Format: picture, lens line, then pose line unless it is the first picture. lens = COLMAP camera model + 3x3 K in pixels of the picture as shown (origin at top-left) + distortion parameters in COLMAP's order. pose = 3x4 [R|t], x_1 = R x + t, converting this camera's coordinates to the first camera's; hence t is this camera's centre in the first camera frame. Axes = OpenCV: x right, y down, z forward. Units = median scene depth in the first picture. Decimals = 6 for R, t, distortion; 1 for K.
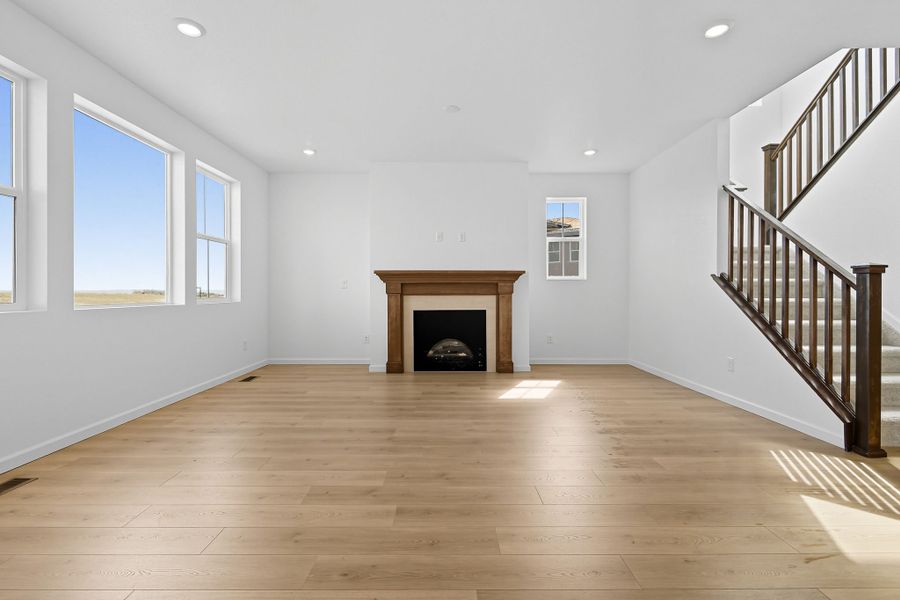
lens RADIAL K [[401.1, 0, 446.3], [0, 401.1, 294.2], [0, 0, 1]] dist [0.000074, -0.000370]
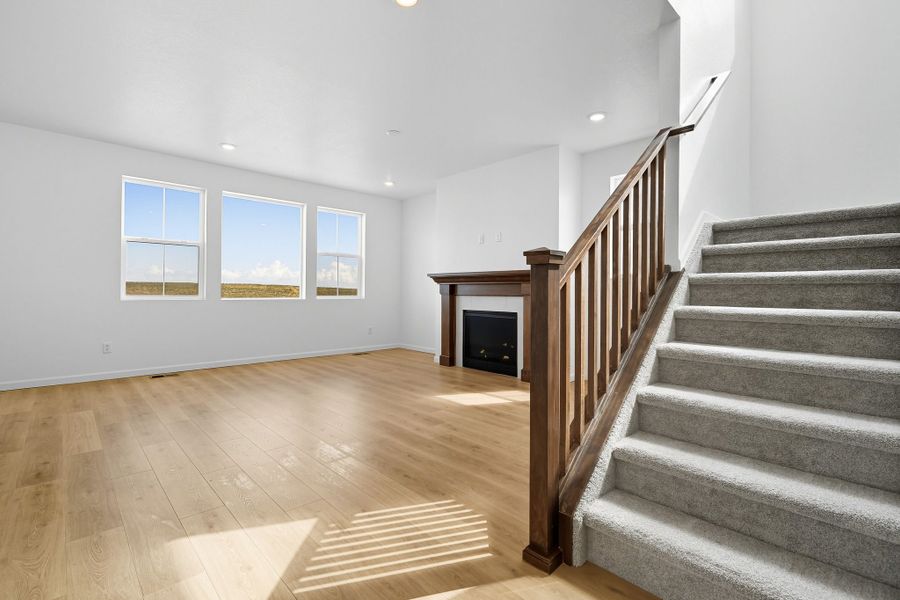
lens RADIAL K [[406.5, 0, 450.5], [0, 406.5, 284.8], [0, 0, 1]] dist [0.000134, 0.000004]
pose [[0.689886, -0.009186, -0.723860, 0.709560], [-0.012142, 0.999632, -0.024258, 0.000565], [0.723816, 0.025525, 0.689521, 0.235443]]
